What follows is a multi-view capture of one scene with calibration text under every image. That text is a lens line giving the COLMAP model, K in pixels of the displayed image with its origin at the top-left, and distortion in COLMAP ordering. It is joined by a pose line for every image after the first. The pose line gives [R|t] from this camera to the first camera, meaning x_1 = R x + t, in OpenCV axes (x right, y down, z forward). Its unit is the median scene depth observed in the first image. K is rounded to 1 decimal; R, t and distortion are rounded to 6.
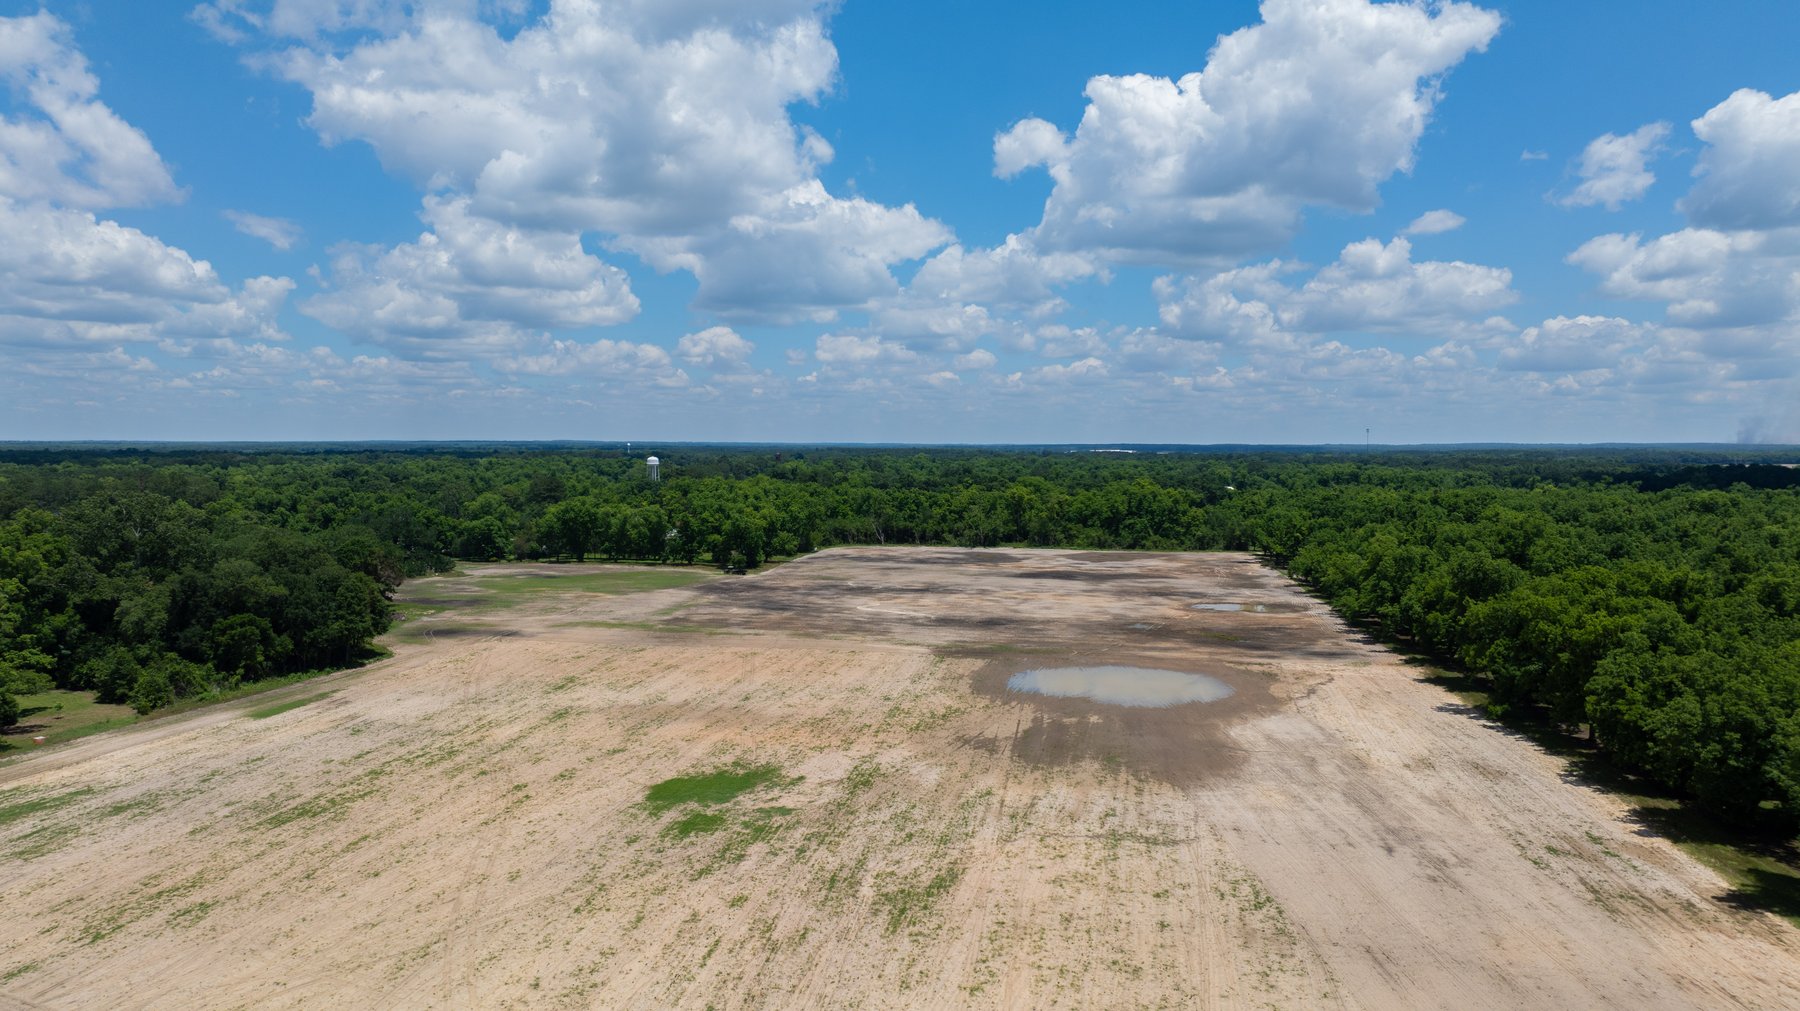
lens RADIAL K [[1266.9, 0, 899.0], [0, 1266.9, 497.3], [0, 0, 1]] dist [-0.034943, 0.036085]
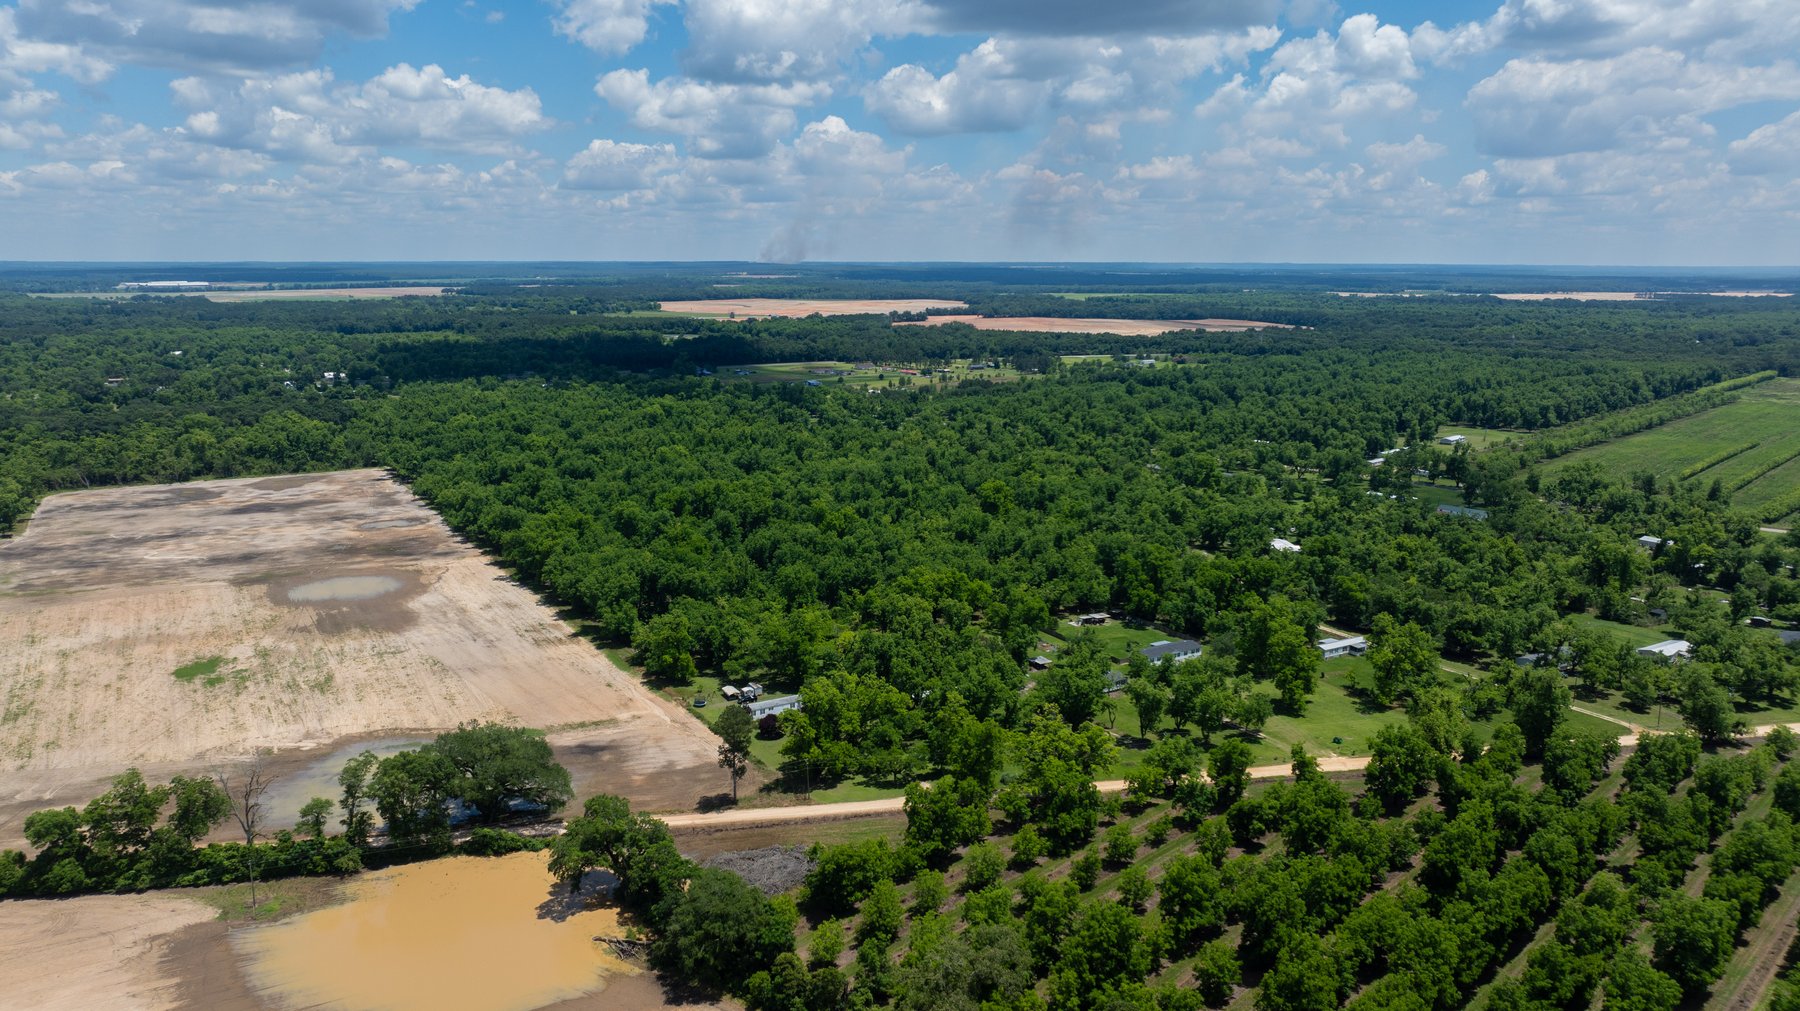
lens RADIAL K [[1266.9, 0, 897.8], [0, 1266.9, 495.2], [0, 0, 1]] dist [-0.034943, 0.036085]
pose [[0.772043, -0.119456, 0.624244, -0.178264], [0.027058, 0.987466, 0.155498, -0.133858], [-0.634995, -0.103161, 0.765598, -0.508636]]
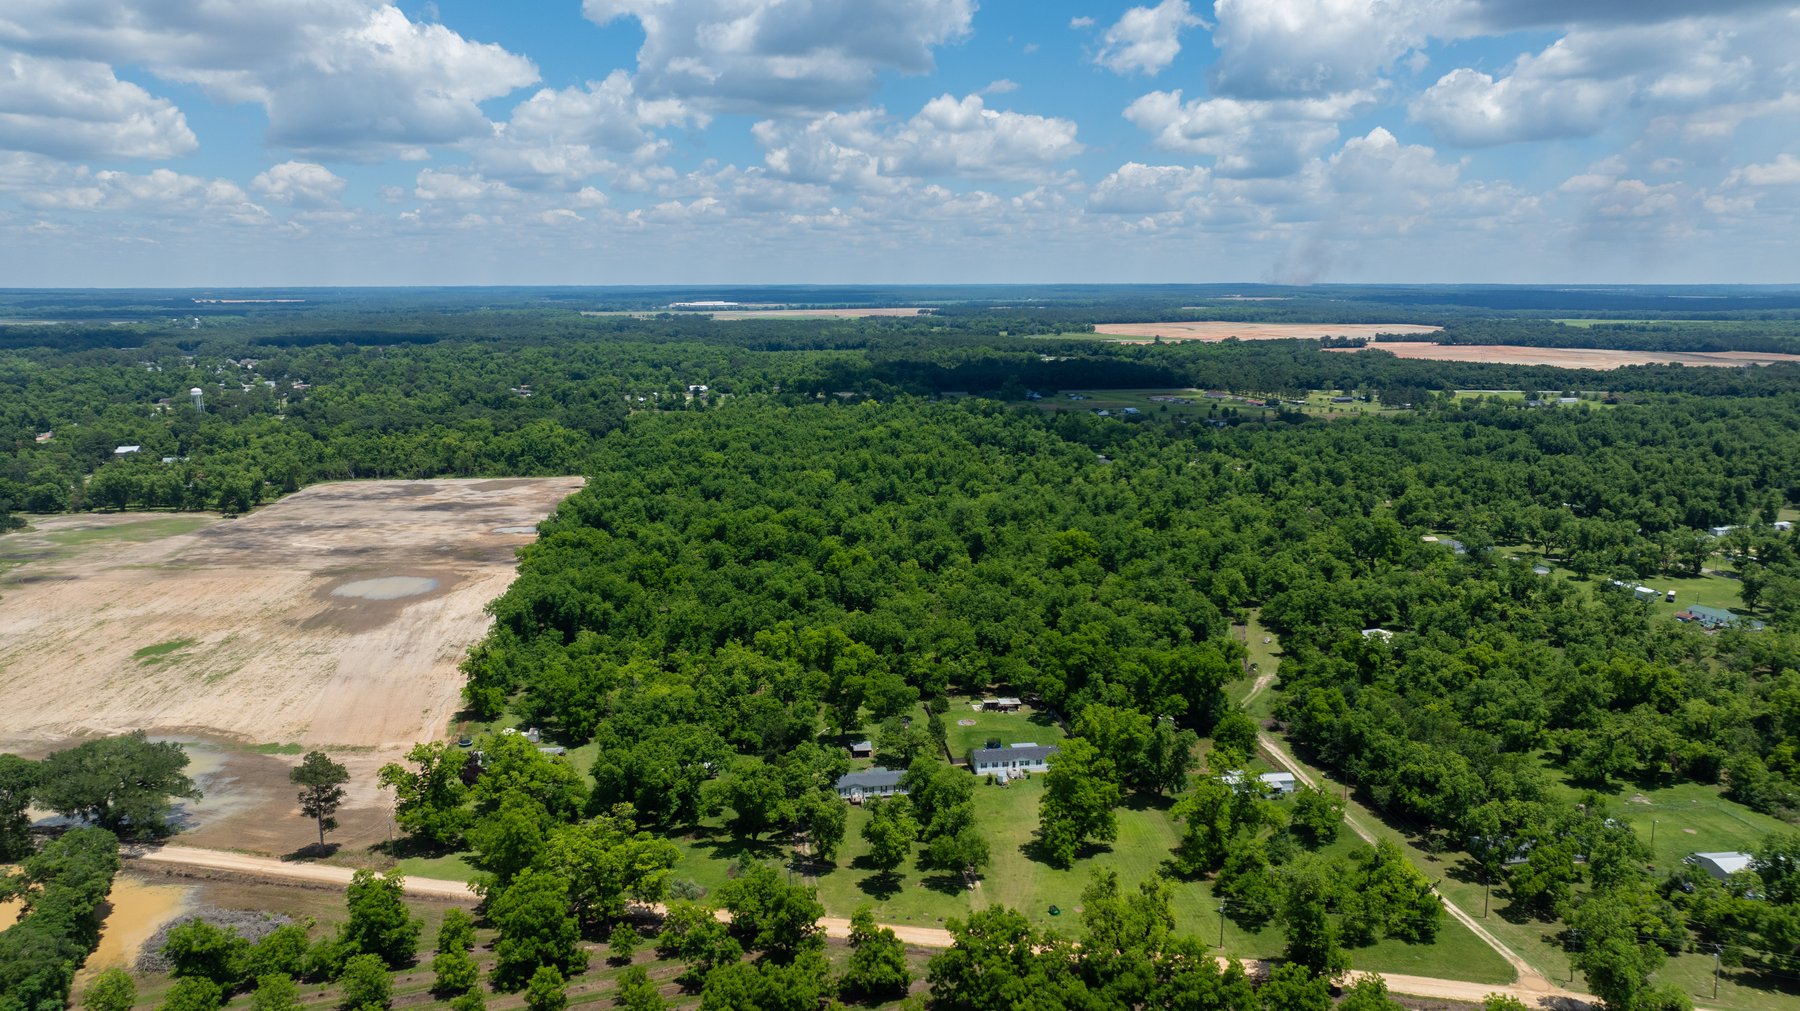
lens RADIAL K [[1266.9, 0, 893.8], [0, 1266.9, 529.3], [0, 0, 1]] dist [-0.034943, 0.036085]
pose [[0.960514, -0.060646, 0.271542, 0.192627], [0.018617, 0.987777, 0.154757, -0.123162], [-0.277608, -0.143591, 0.949903, -0.587843]]
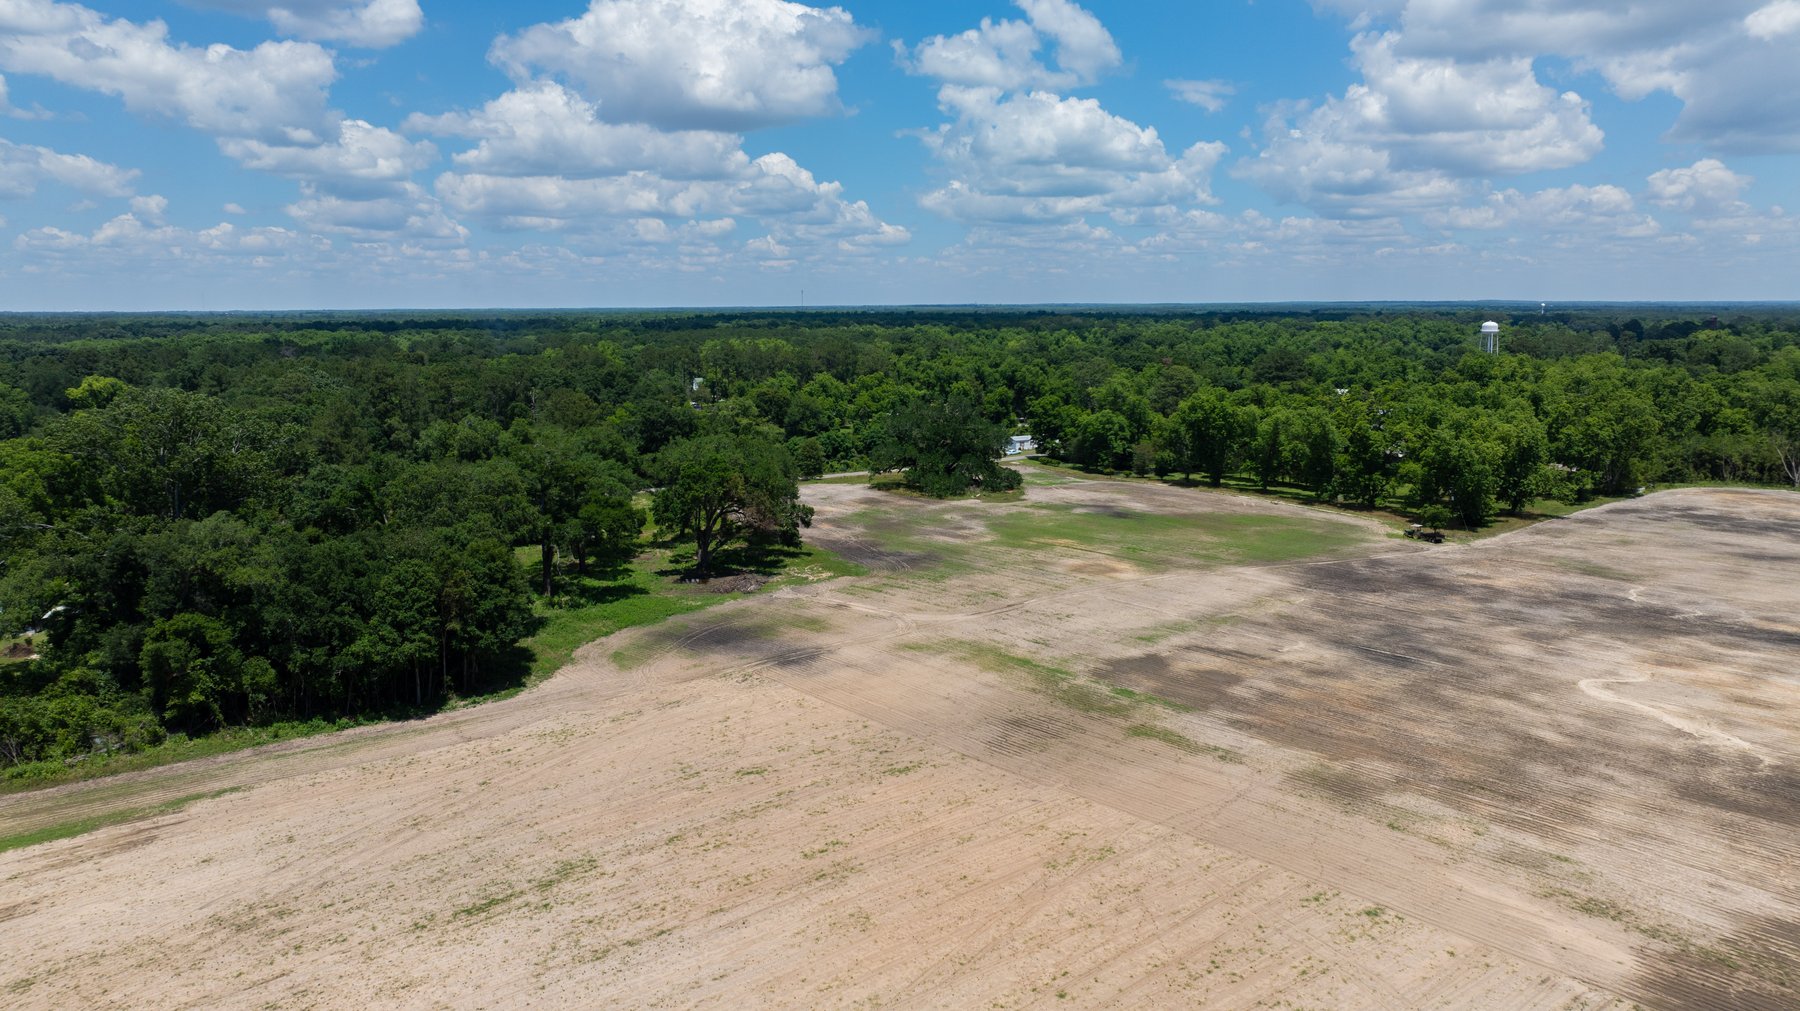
lens RADIAL K [[1266.9, 0, 908.9], [0, 1266.9, 549.2], [0, 0, 1]] dist [-0.034943, 0.036085]
pose [[0.769755, 0.113889, -0.628098, 0.037411], [-0.019387, 0.987673, 0.155329, -0.013766], [0.638045, -0.107388, 0.762473, 0.338437]]
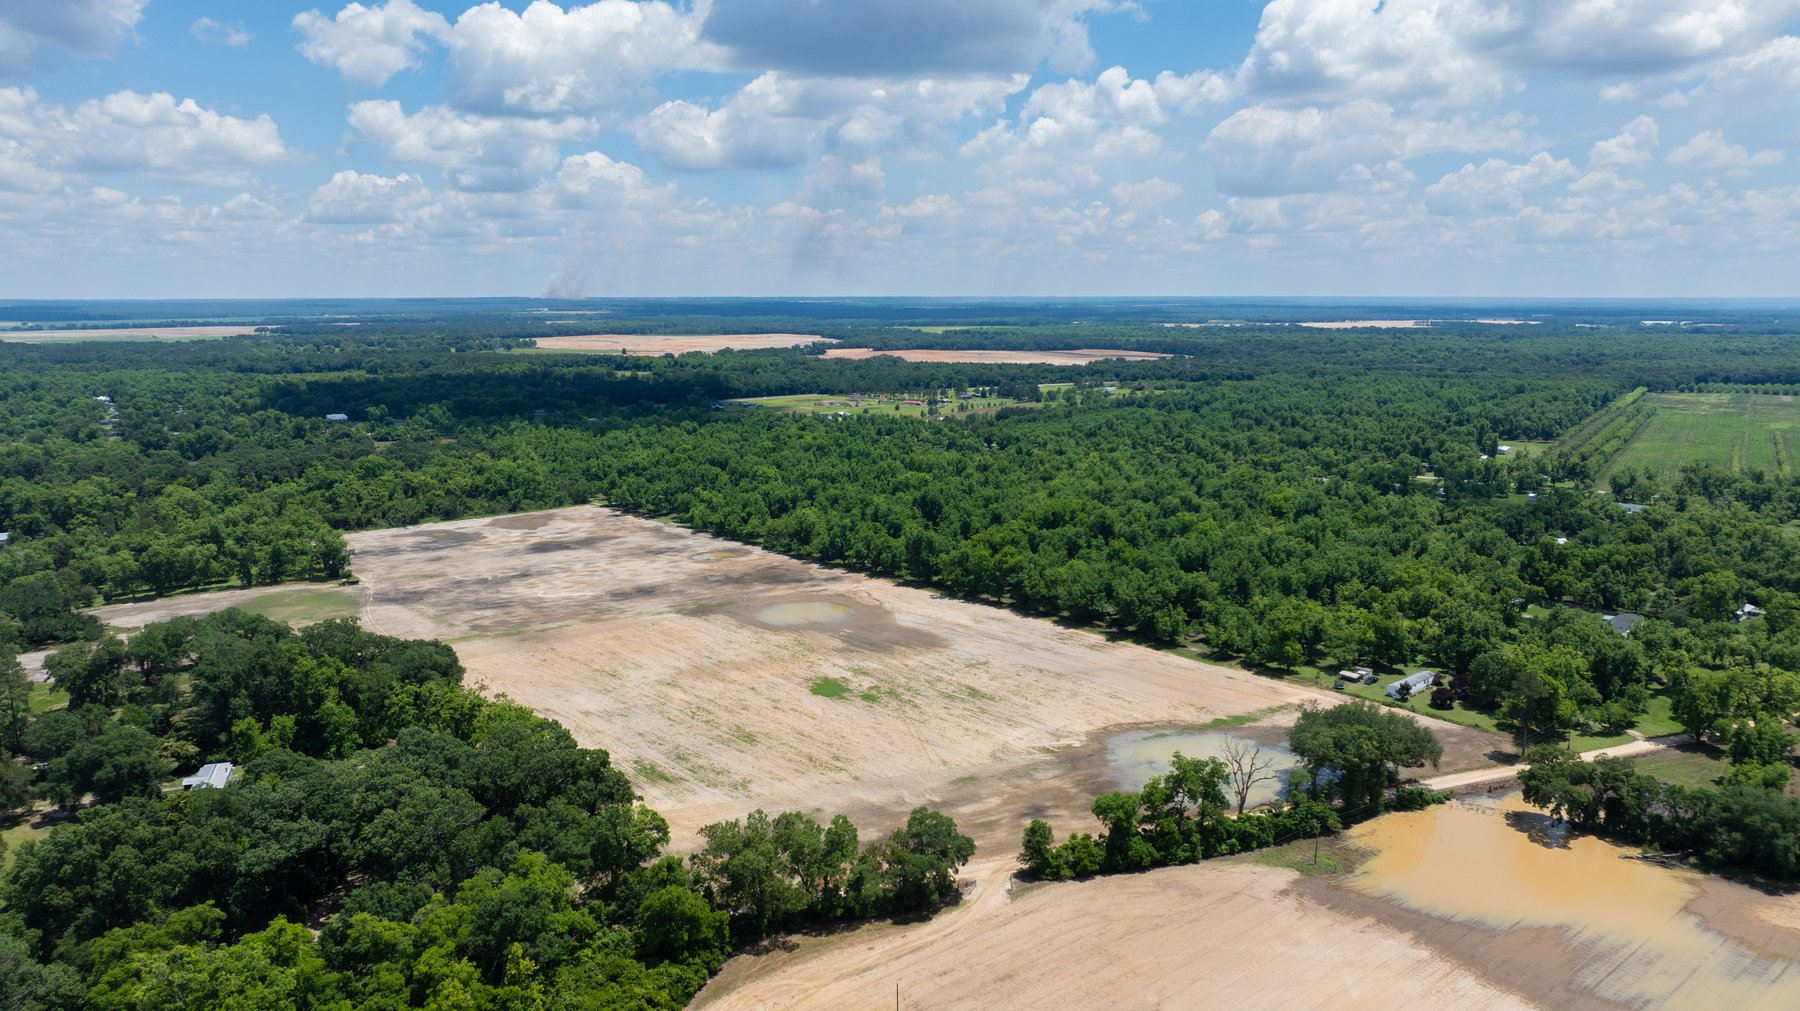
lens RADIAL K [[1266.9, 0, 897.9], [0, 1266.9, 477.8], [0, 0, 1]] dist [-0.034943, 0.036085]
pose [[0.641104, -0.116022, 0.758633, -0.587827], [0.035773, 0.991950, 0.121473, -0.148276], [-0.766620, -0.050738, 0.640094, -0.209883]]
